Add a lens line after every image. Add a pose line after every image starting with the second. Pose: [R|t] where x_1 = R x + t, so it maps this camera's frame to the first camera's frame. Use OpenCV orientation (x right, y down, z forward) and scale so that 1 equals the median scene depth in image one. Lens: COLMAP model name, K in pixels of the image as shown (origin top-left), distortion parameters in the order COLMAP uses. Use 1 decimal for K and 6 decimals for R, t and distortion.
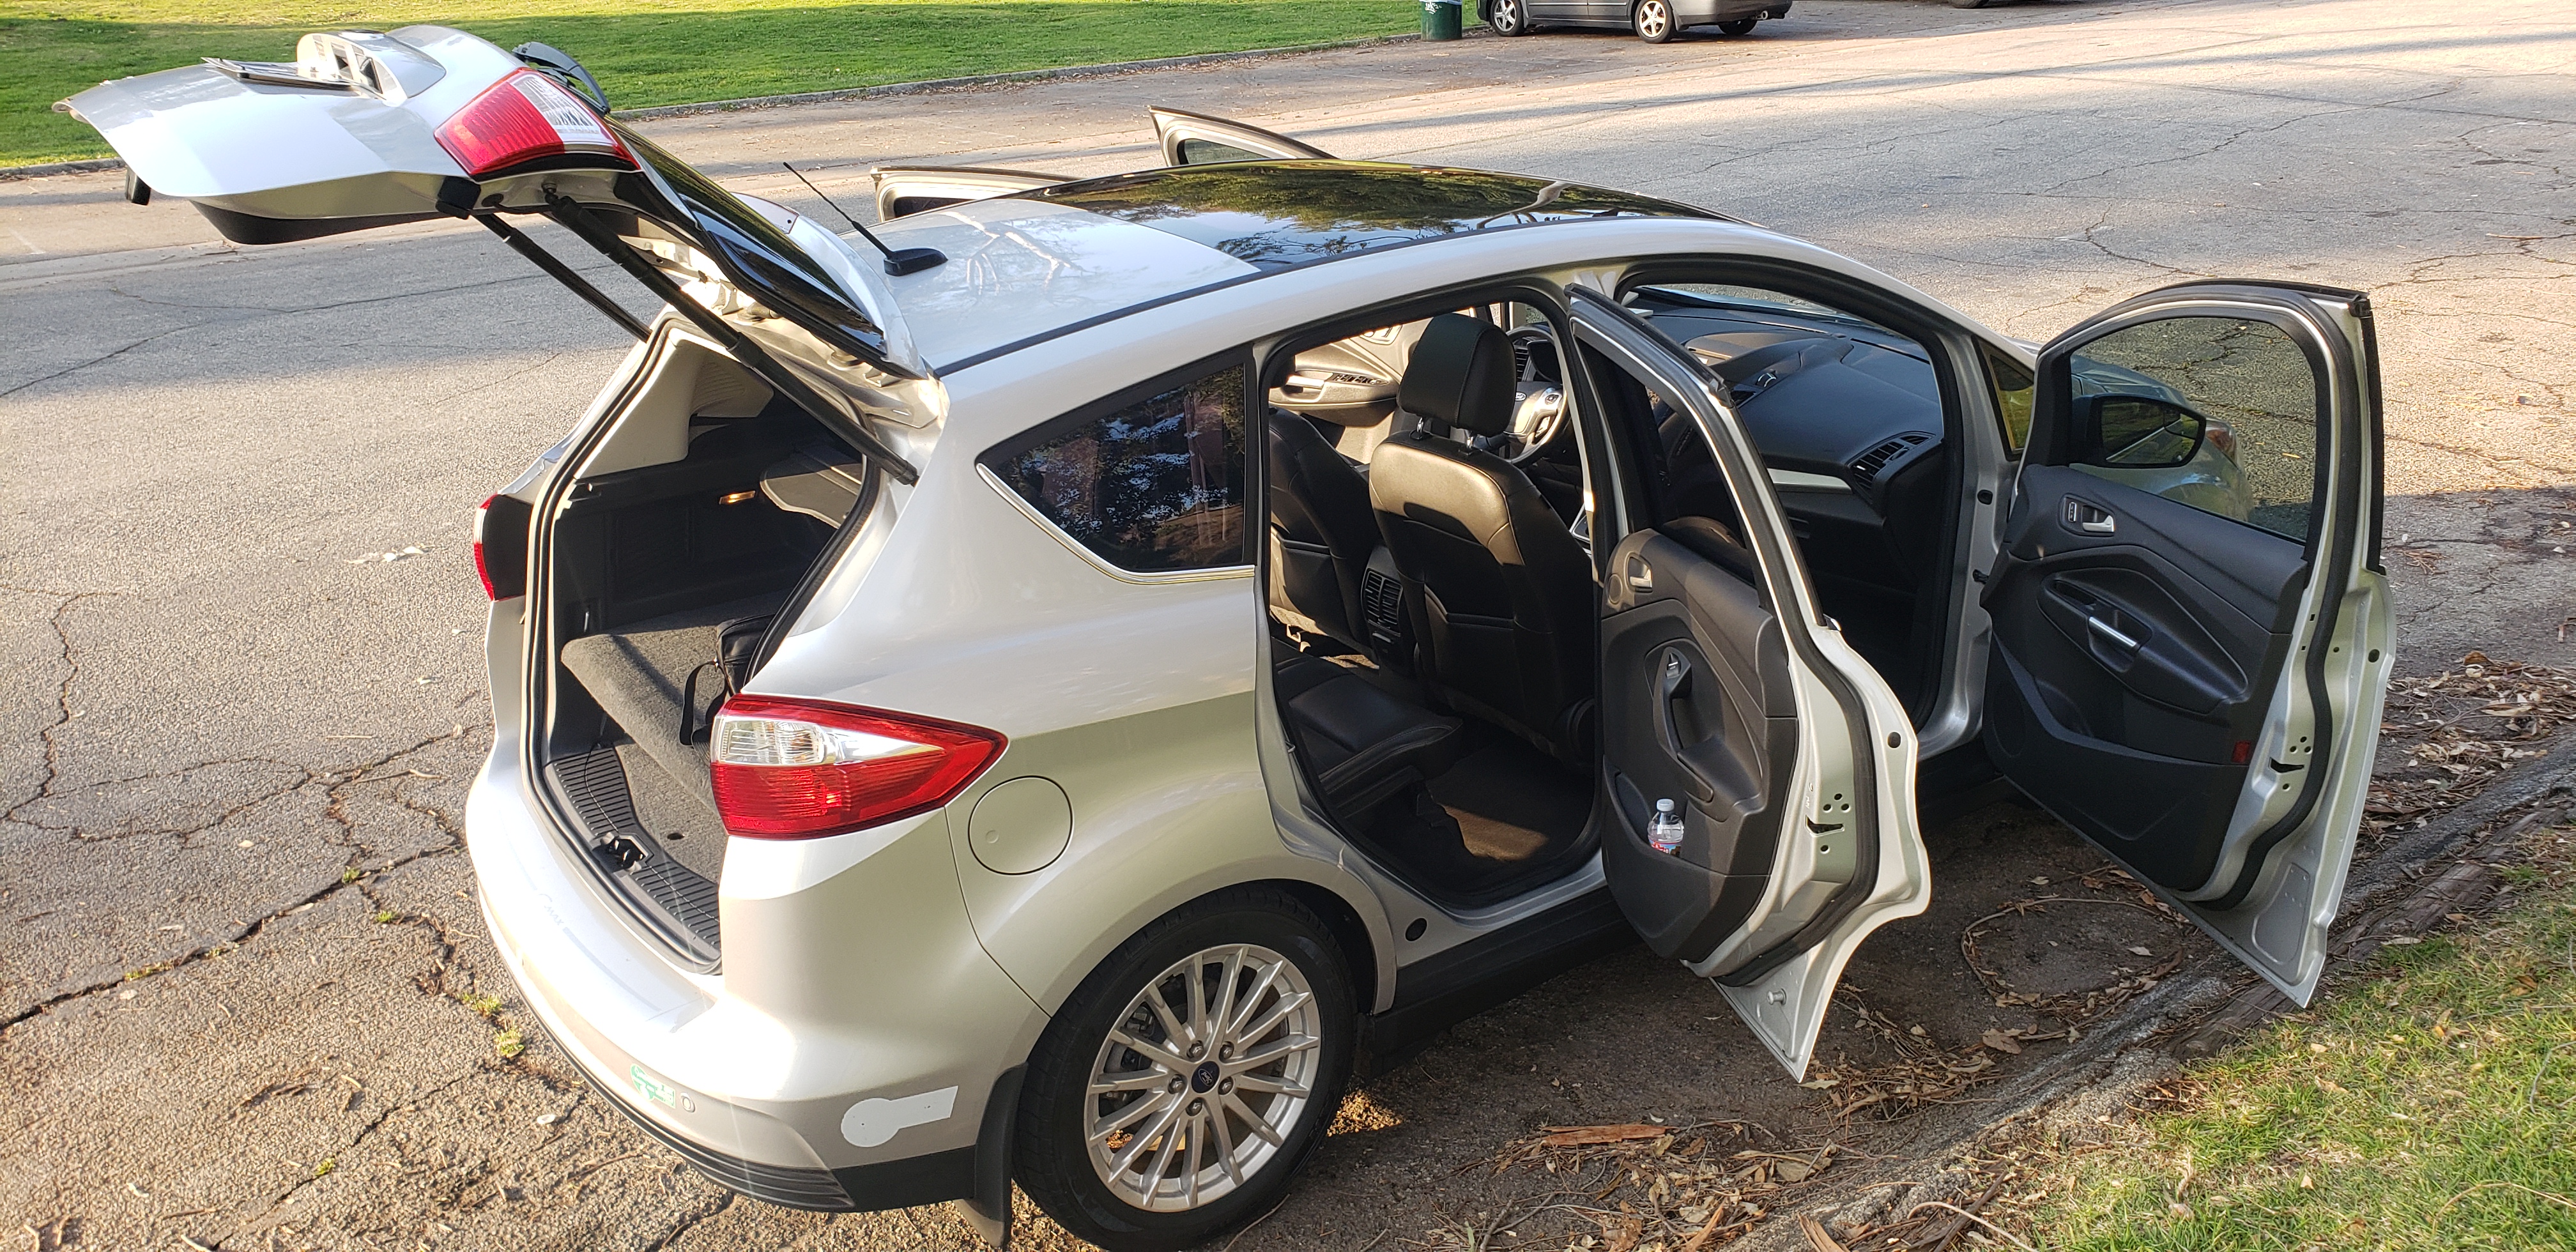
lens RADIAL K [[1966.7, 0, 1336.7], [0, 1966.7, 605.4], [0, 0, 1]] dist [0.027642, -0.007932]
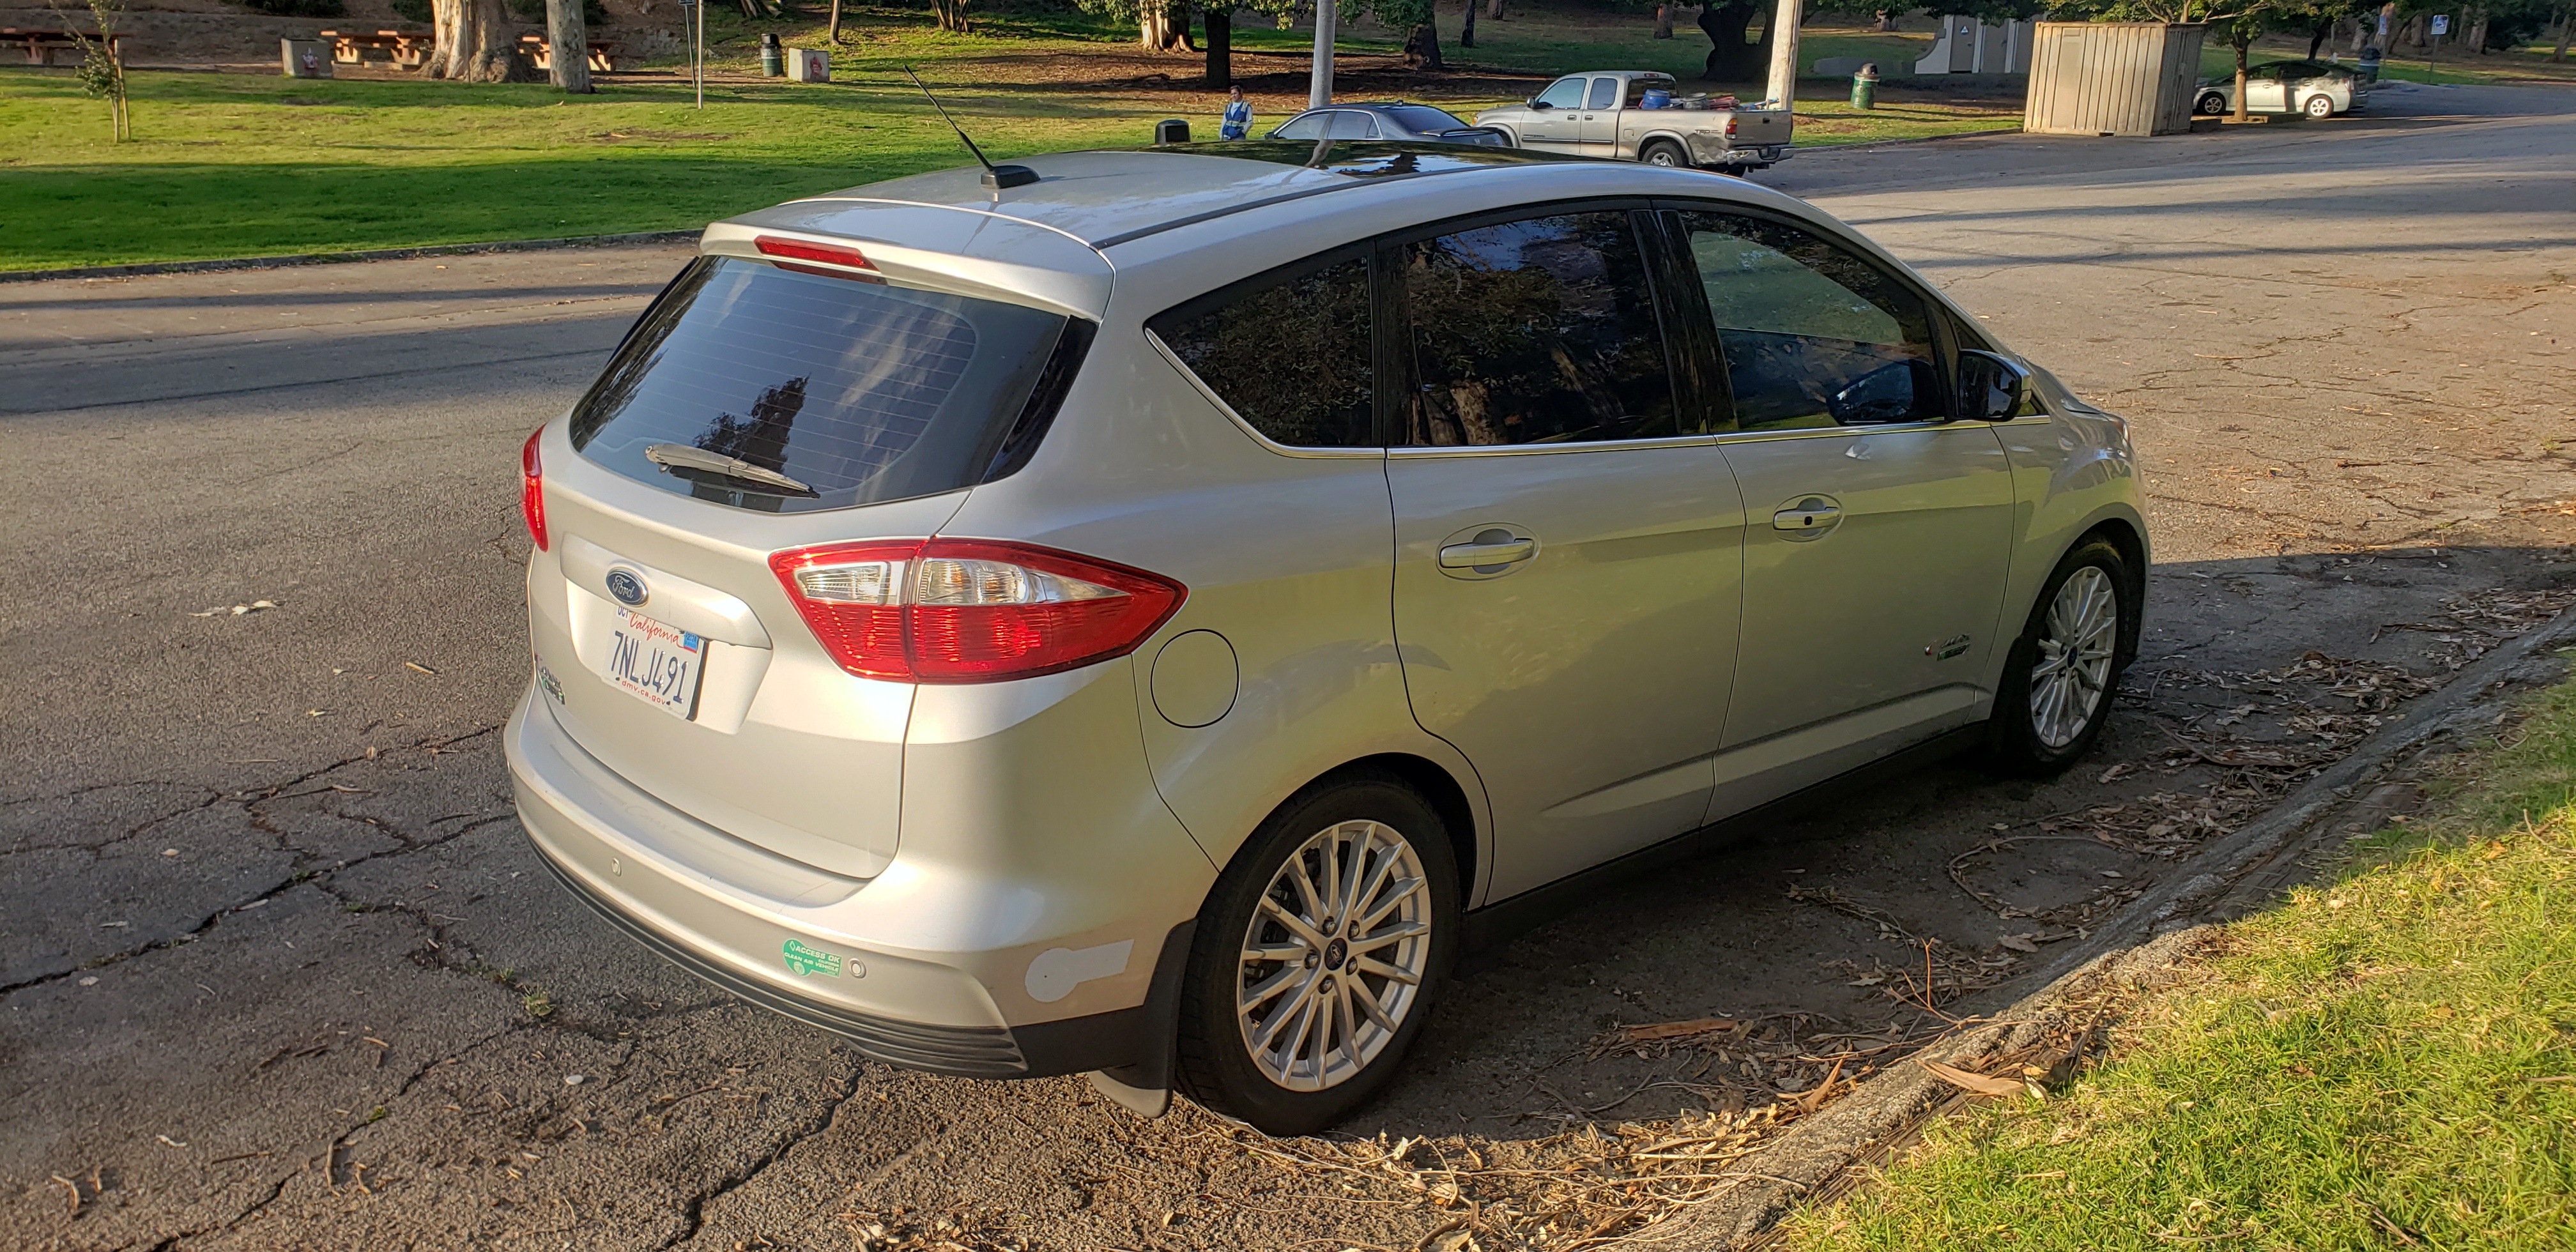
lens RADIAL K [[1966.7, 0, 1301.8], [0, 1966.7, 624.7], [0, 0, 1]] dist [0.027642, -0.007932]
pose [[0.990902, -0.009758, 0.134229, -0.202010], [0.020850, 0.996457, -0.081478, 0.140737], [-0.132958, 0.083535, 0.987595, -0.011348]]
